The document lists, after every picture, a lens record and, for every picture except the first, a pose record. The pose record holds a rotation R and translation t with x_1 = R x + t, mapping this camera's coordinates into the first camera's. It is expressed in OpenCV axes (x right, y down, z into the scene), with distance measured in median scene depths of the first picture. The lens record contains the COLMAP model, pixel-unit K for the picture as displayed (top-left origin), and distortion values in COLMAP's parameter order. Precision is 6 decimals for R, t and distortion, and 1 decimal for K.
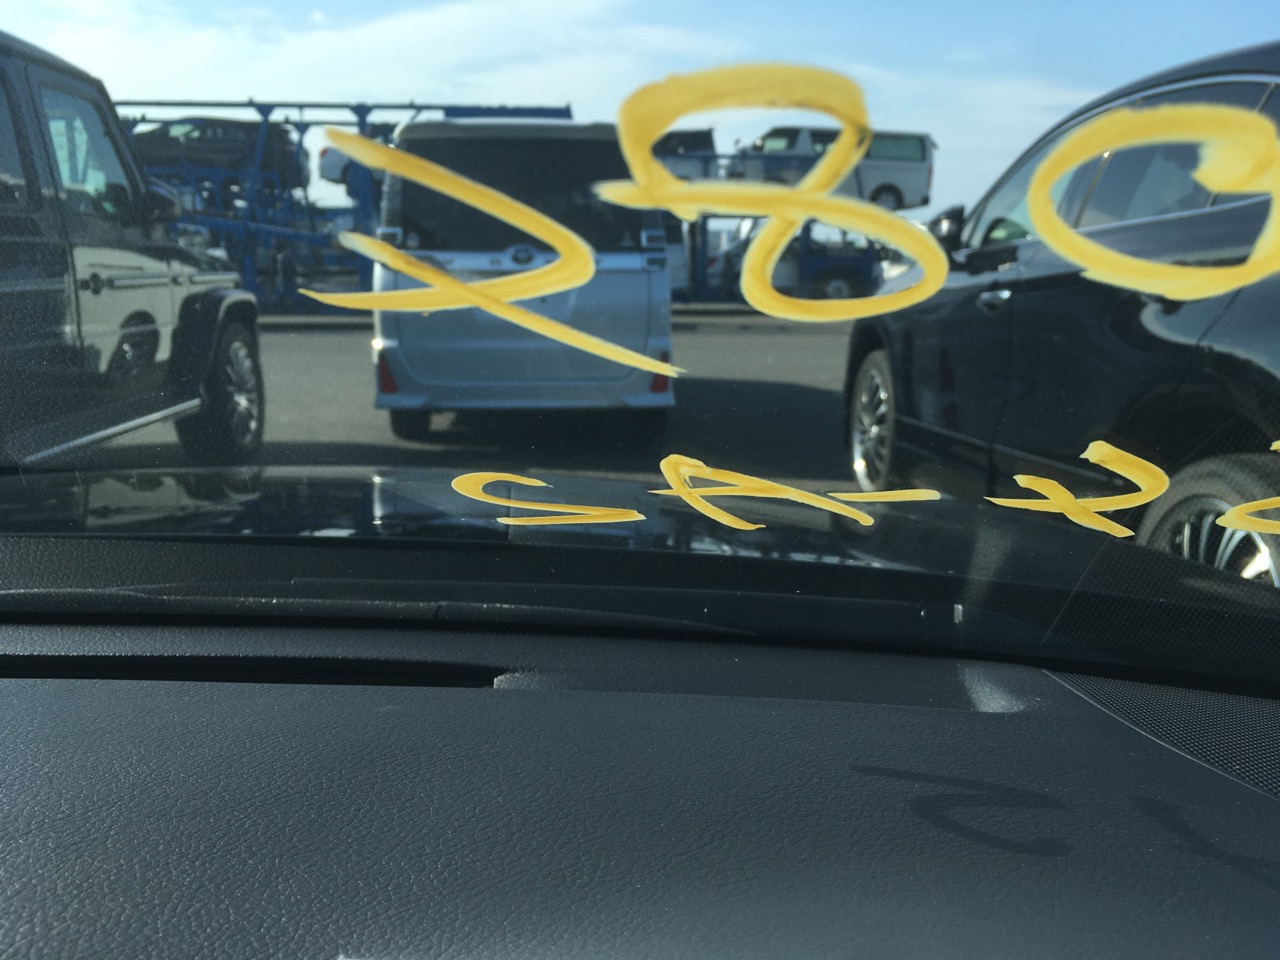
lens RADIAL K [[1115.2, 0, 640.8], [0, 1115.2, 476.5], [0, 0, 1]] dist [0.068961, -0.104752]
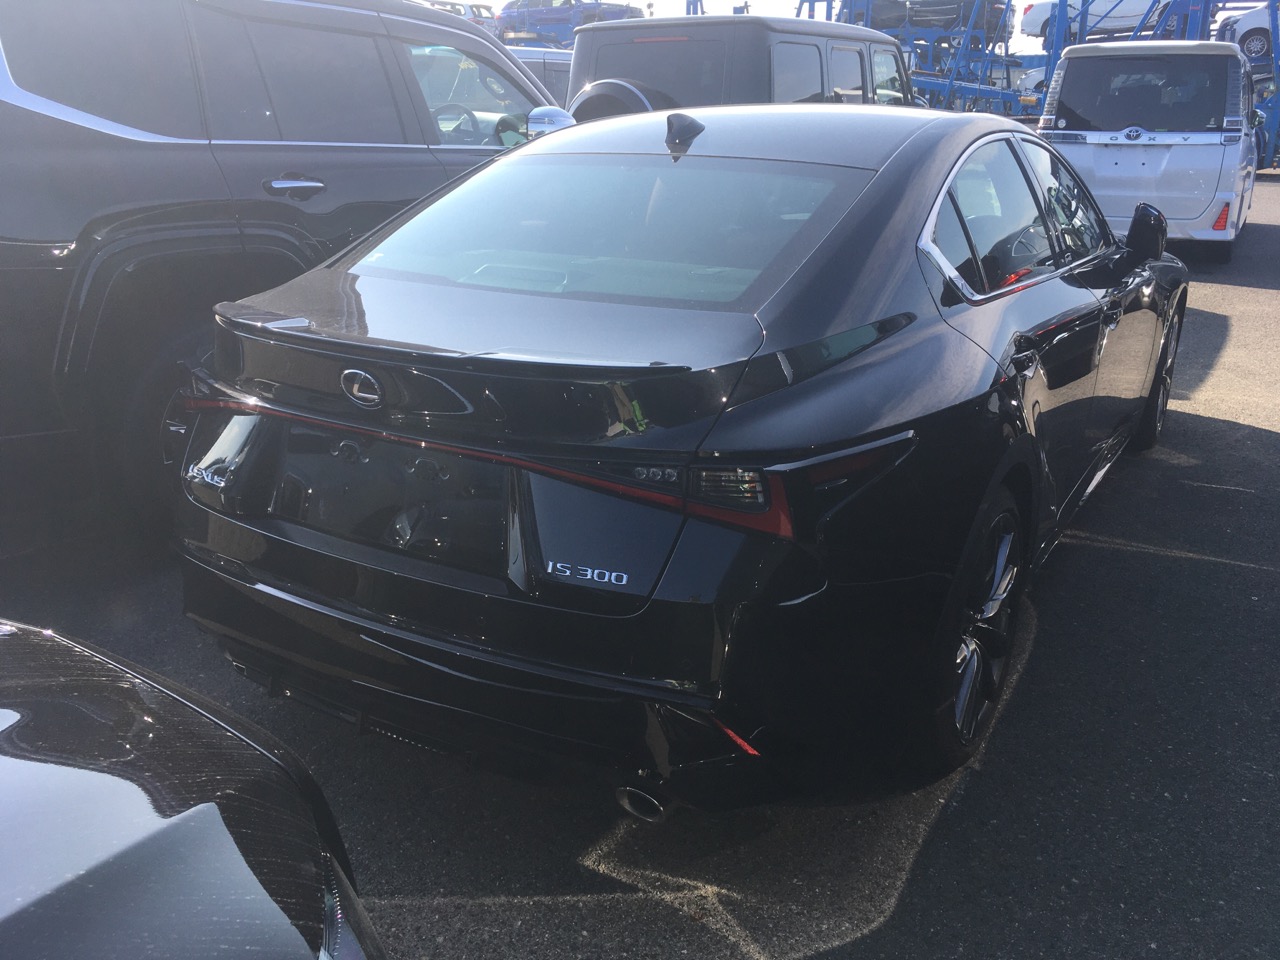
lens RADIAL K [[1115.2, 0, 642.0], [0, 1115.2, 482.1], [0, 0, 1]] dist [0.068961, -0.104752]
pose [[0.838628, 0.173097, -0.516470, 0.206010], [-0.098681, 0.980755, 0.168469, 0.075712], [0.535692, -0.090317, 0.839569, -0.690898]]
